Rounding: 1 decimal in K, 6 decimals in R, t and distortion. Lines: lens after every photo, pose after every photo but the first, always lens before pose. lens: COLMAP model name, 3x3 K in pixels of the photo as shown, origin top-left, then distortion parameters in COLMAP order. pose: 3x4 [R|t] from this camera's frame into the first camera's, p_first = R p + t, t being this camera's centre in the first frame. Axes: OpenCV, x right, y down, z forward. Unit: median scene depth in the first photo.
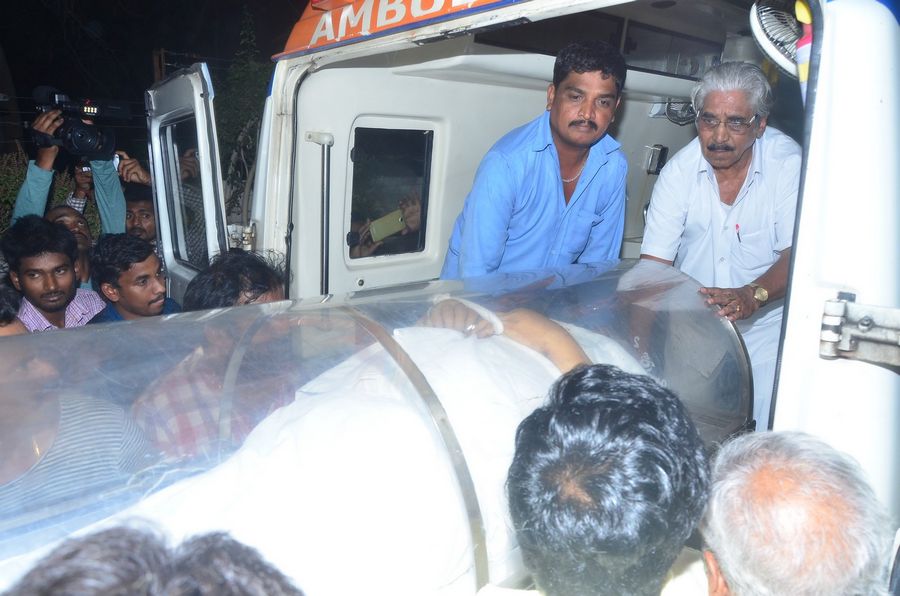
lens RADIAL K [[675.9, 0, 450.0], [0, 675.9, 298.0], [0, 0, 1]] dist [-0.042060, 0.004817]
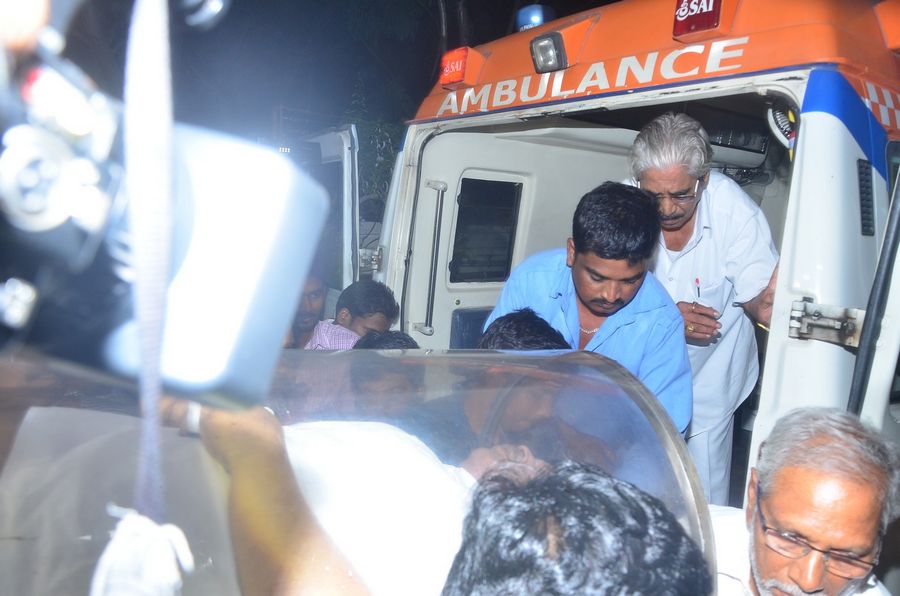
lens RADIAL K [[675.9, 0, 450.0], [0, 675.9, 298.0], [0, 0, 1]] dist [-0.042060, 0.004817]
pose [[0.994121, 0.058348, -0.091213, -0.040089], [-0.064978, 0.995322, -0.071495, 0.070720], [0.086614, 0.077001, 0.993262, -0.273691]]
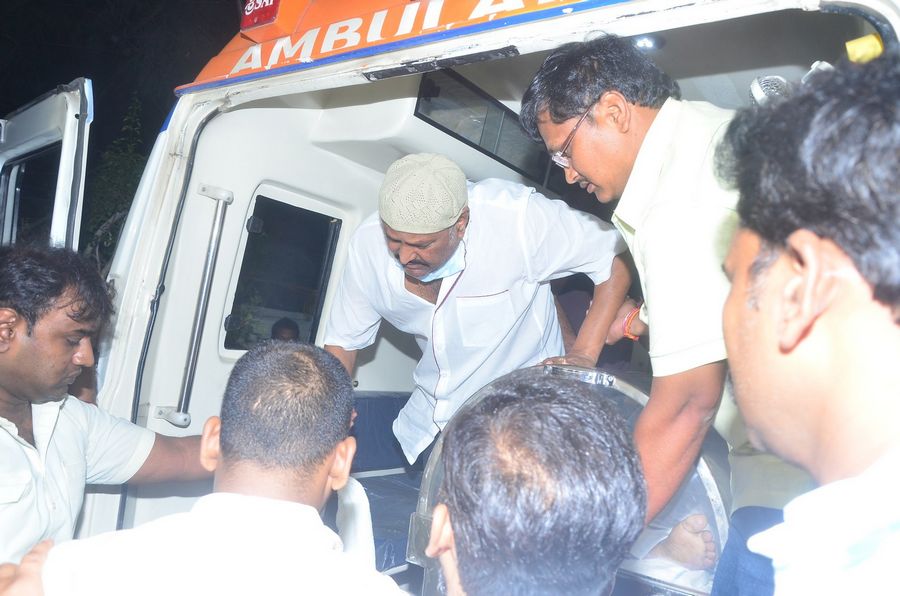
lens RADIAL K [[675.9, 0, 450.0], [0, 675.9, 298.0], [0, 0, 1]] dist [-0.042060, 0.004817]
pose [[0.970226, 0.131237, 0.203562, -0.068453], [-0.078619, 0.965612, -0.247816, 0.077361], [-0.229085, 0.224434, 0.947180, 0.185038]]
